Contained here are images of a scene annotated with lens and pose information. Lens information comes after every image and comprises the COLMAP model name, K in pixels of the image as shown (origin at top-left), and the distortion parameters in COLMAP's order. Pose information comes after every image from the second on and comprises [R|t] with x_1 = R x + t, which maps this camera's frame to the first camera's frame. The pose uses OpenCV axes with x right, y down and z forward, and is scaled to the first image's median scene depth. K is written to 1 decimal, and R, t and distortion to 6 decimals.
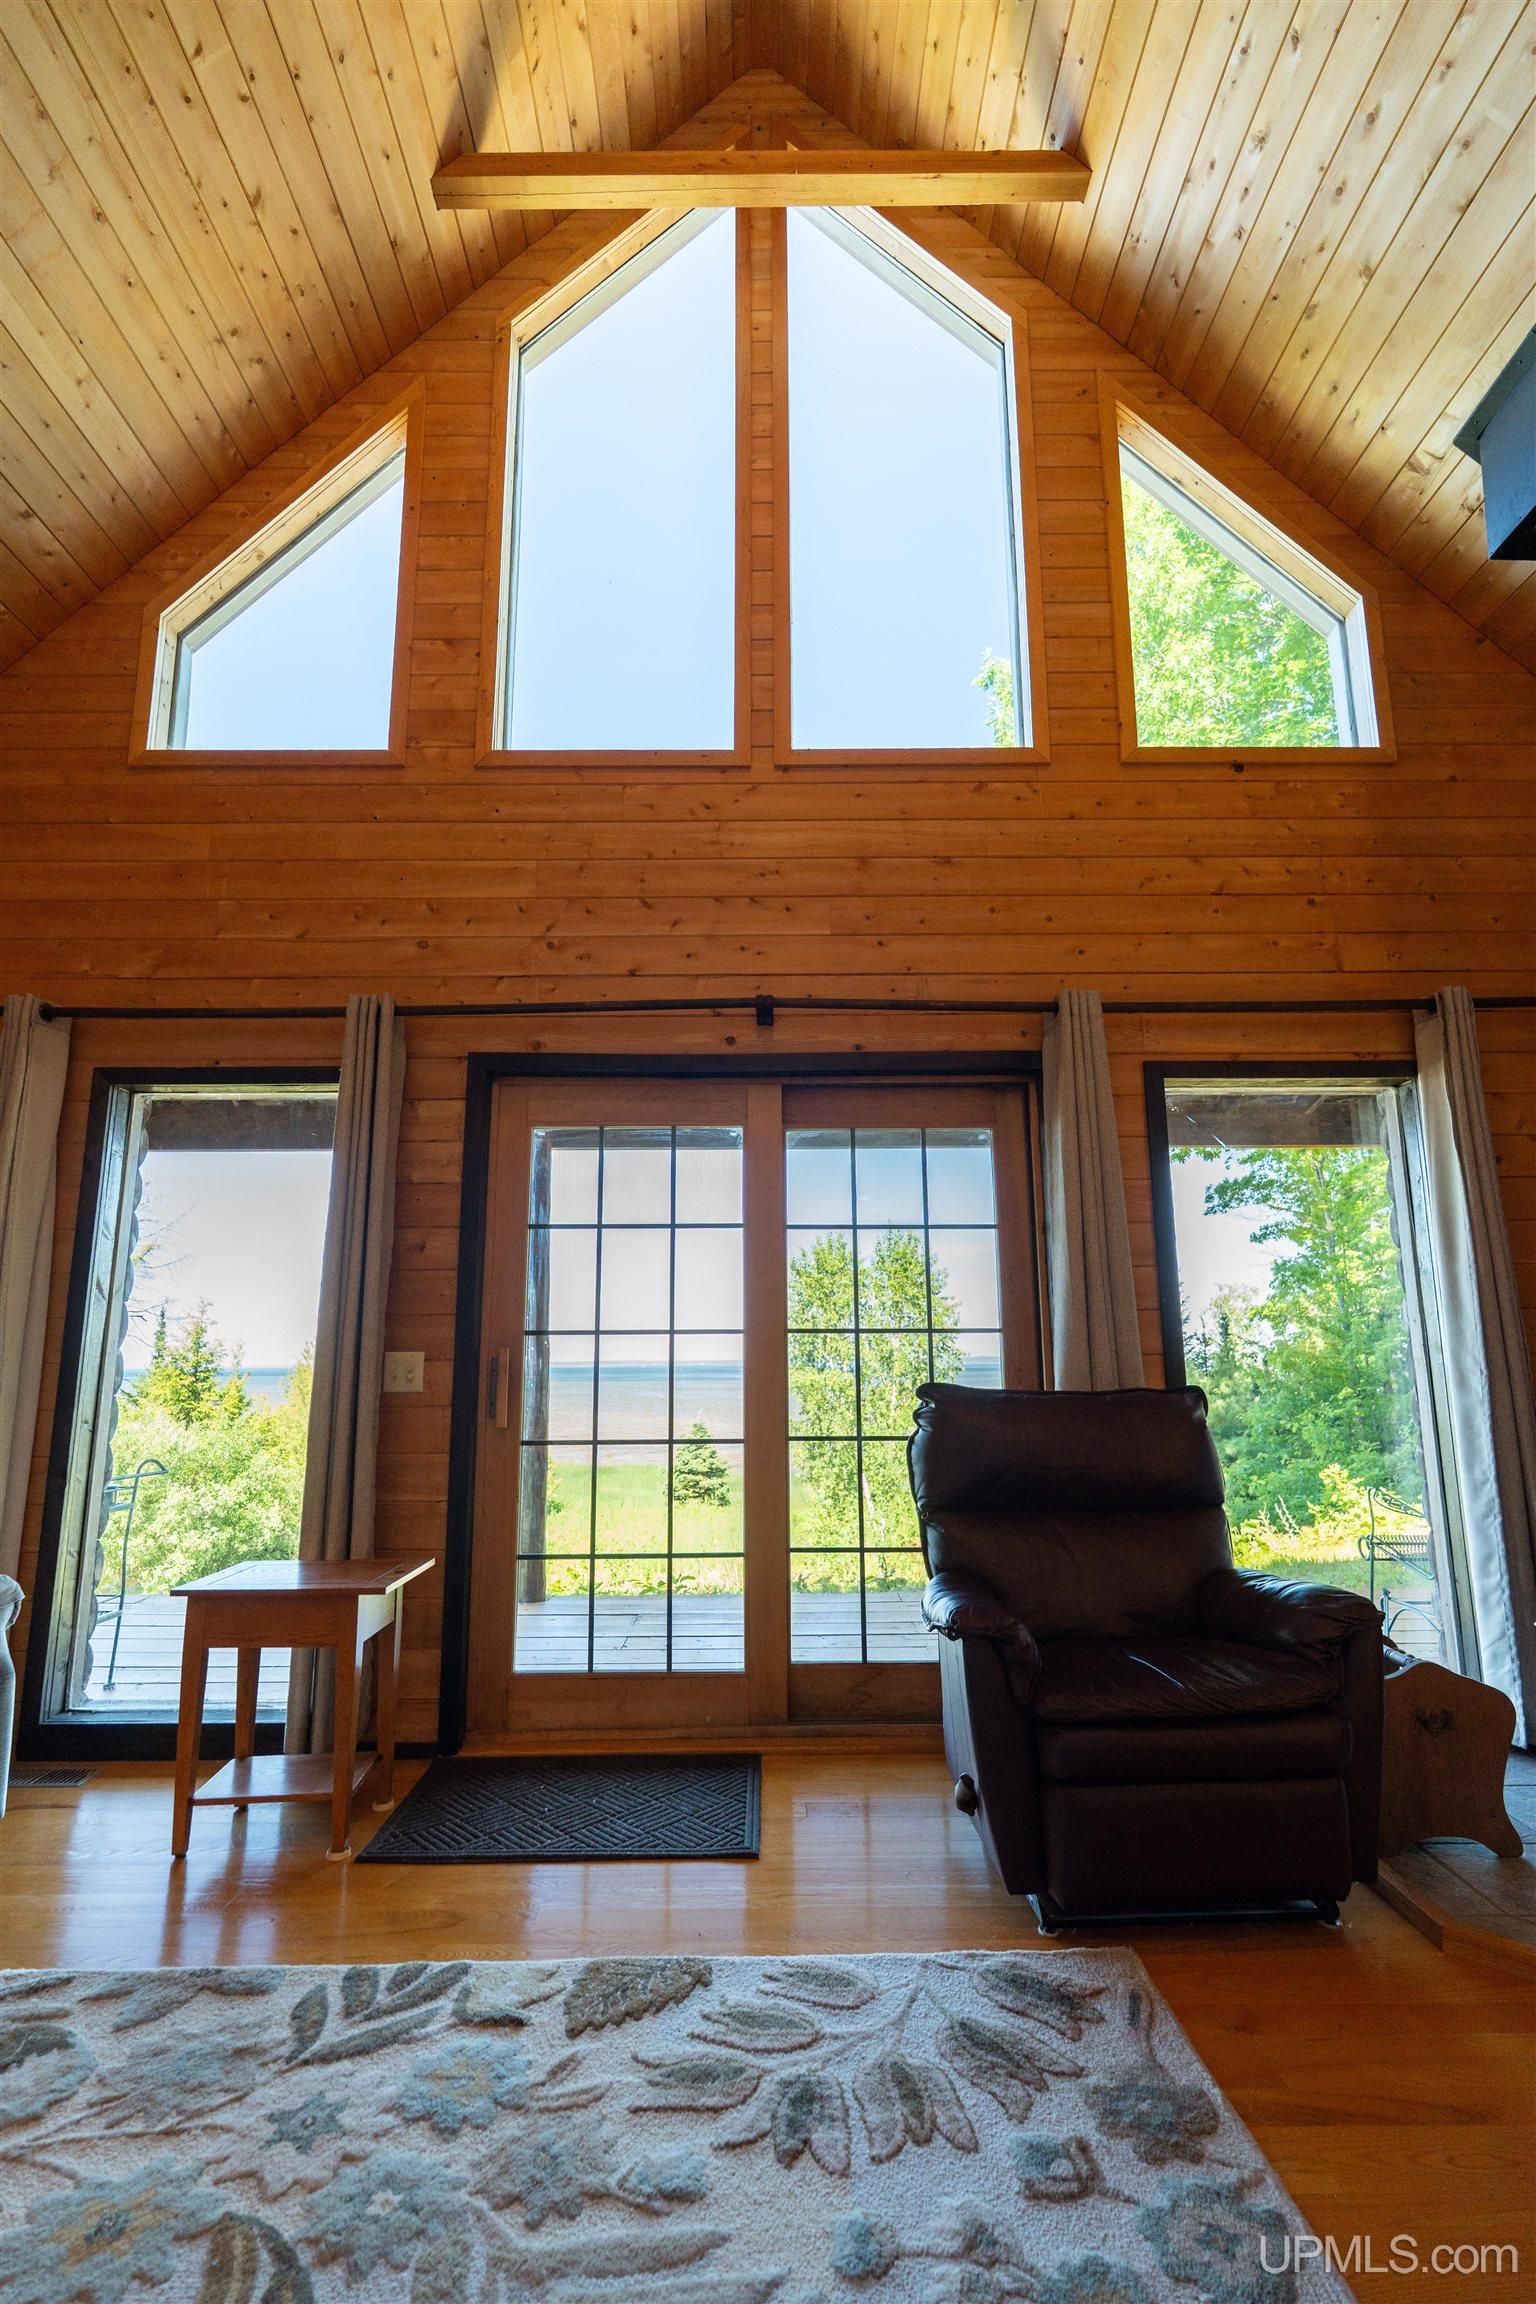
lens RADIAL K [[1086.4, 0, 774.2], [0, 1086.4, 1158.2], [0, 0, 1]] dist [-0.002263, -0.000504]
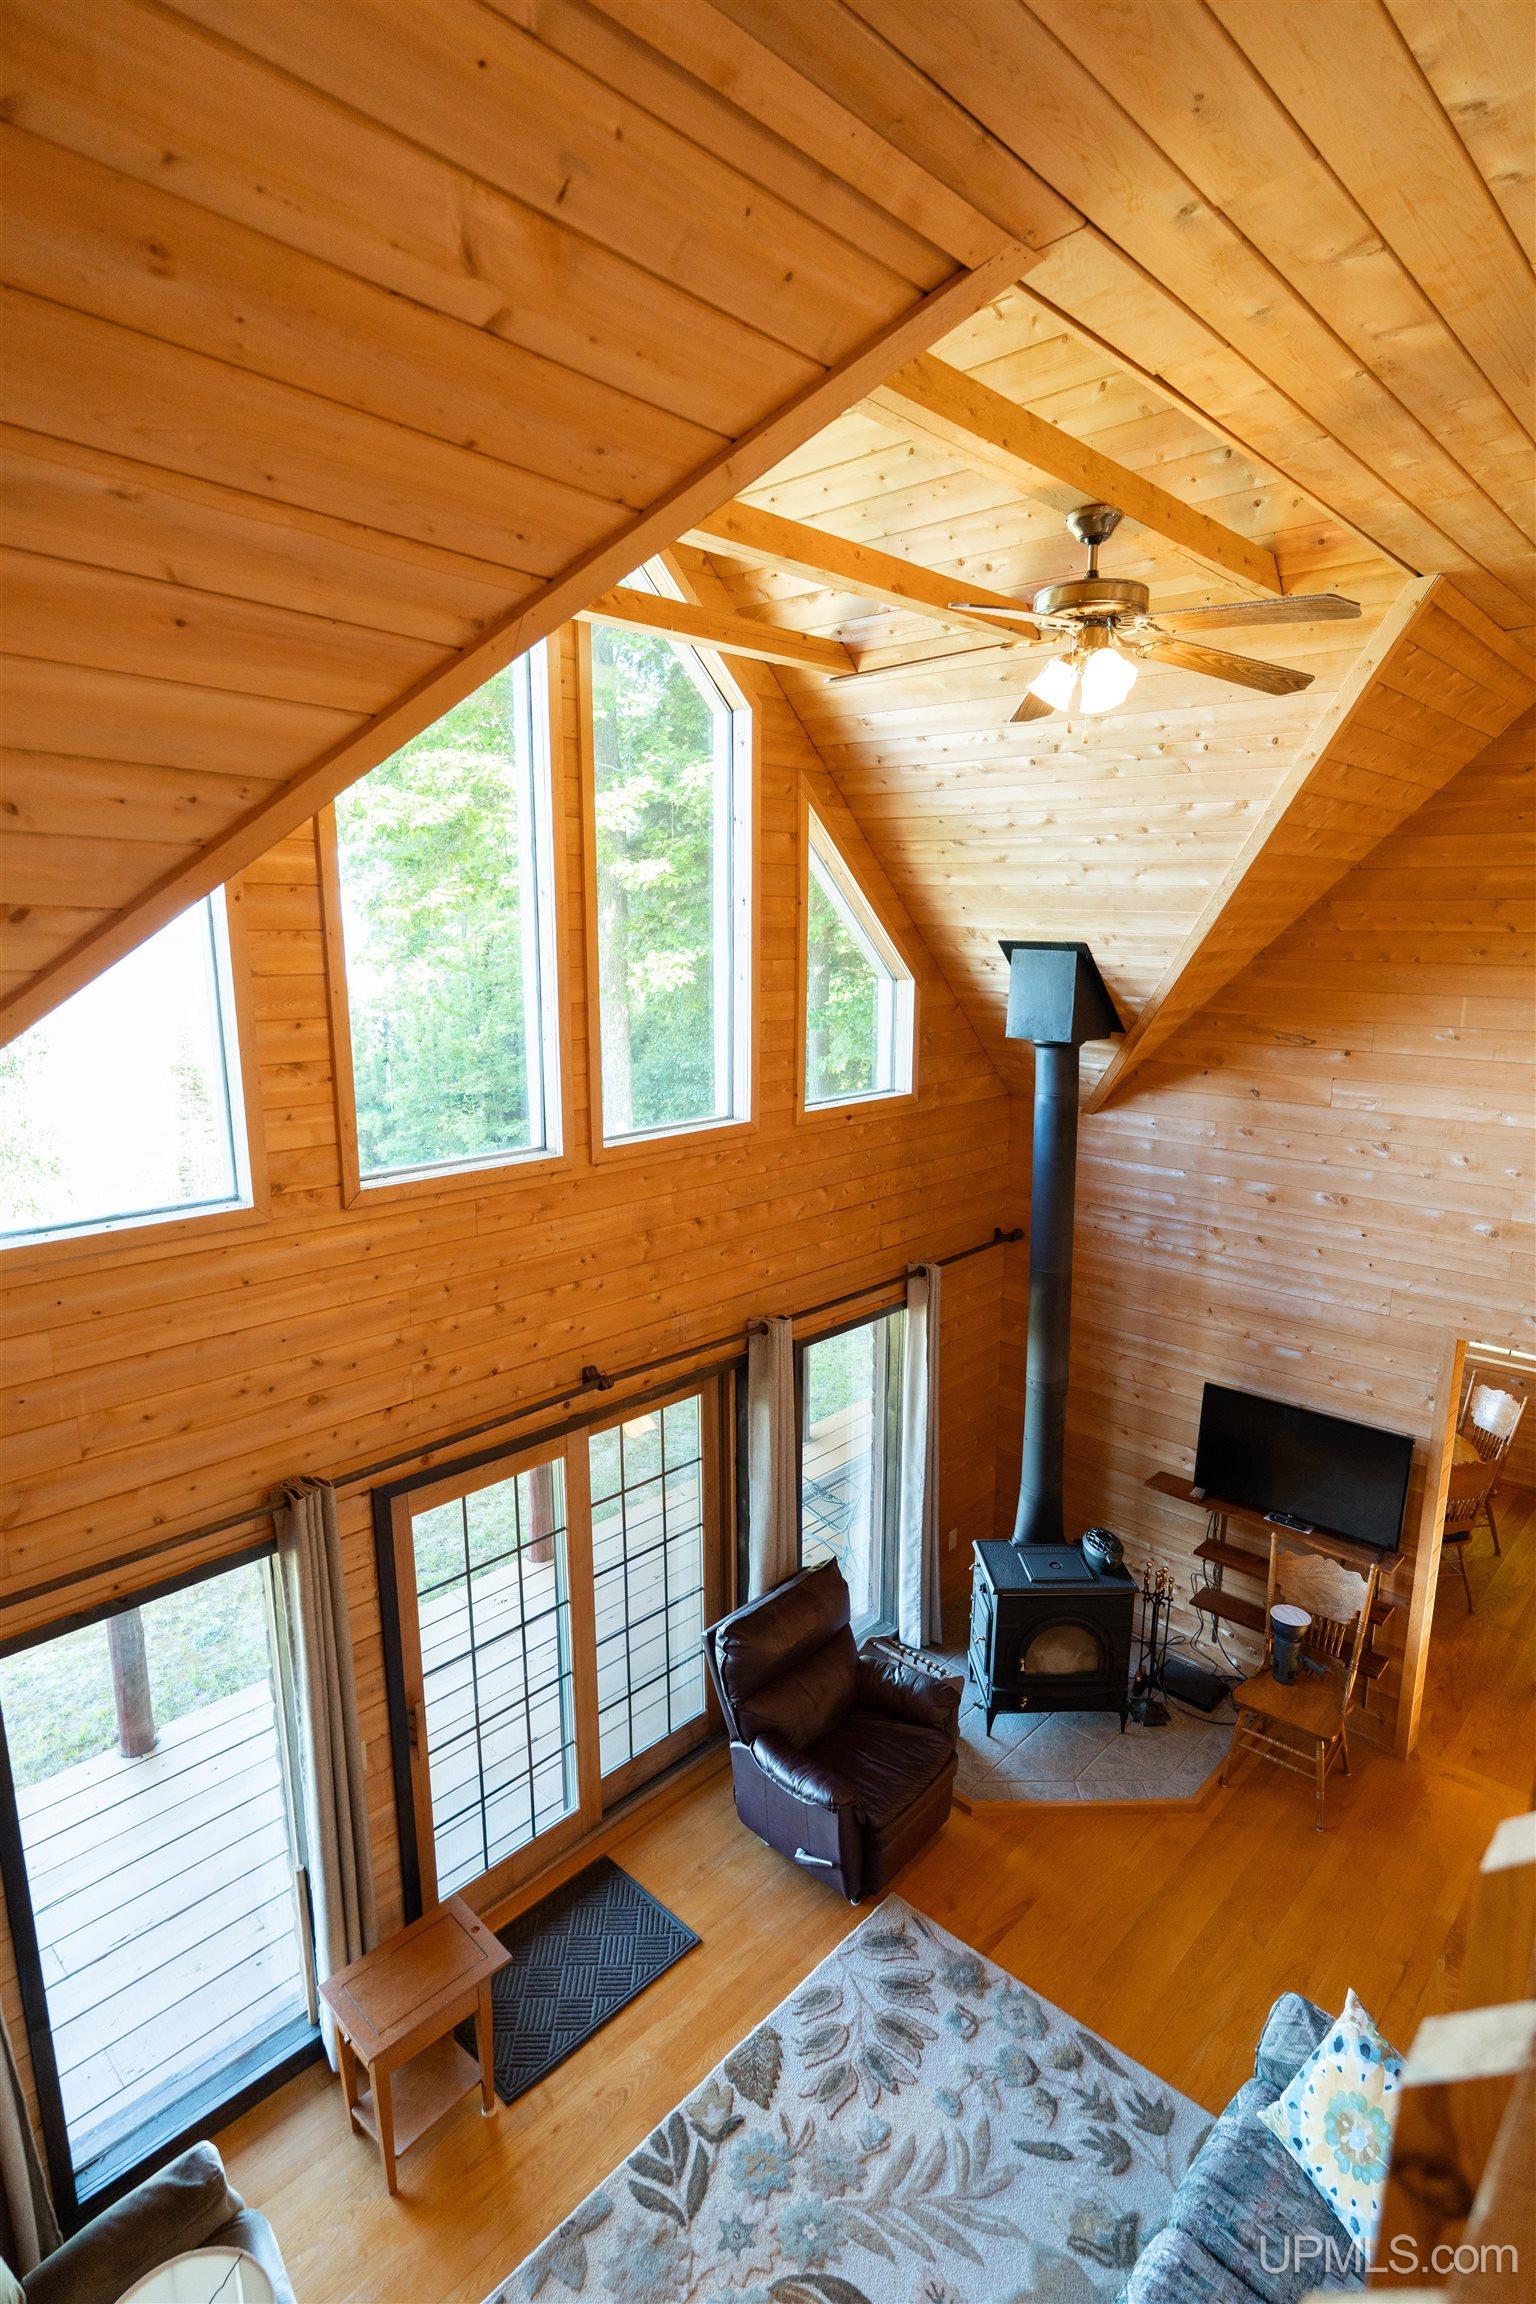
lens RADIAL K [[1184.5, 0, 775.8], [0, 1184.5, 1157.0], [0, 0, 1]] dist [0.002539, 0.001172]
pose [[0.690346, -0.141156, 0.709575, -1.527511], [-0.135999, 0.937978, 0.318906, -1.613859], [-0.710582, -0.316657, 0.628332, 0.144601]]
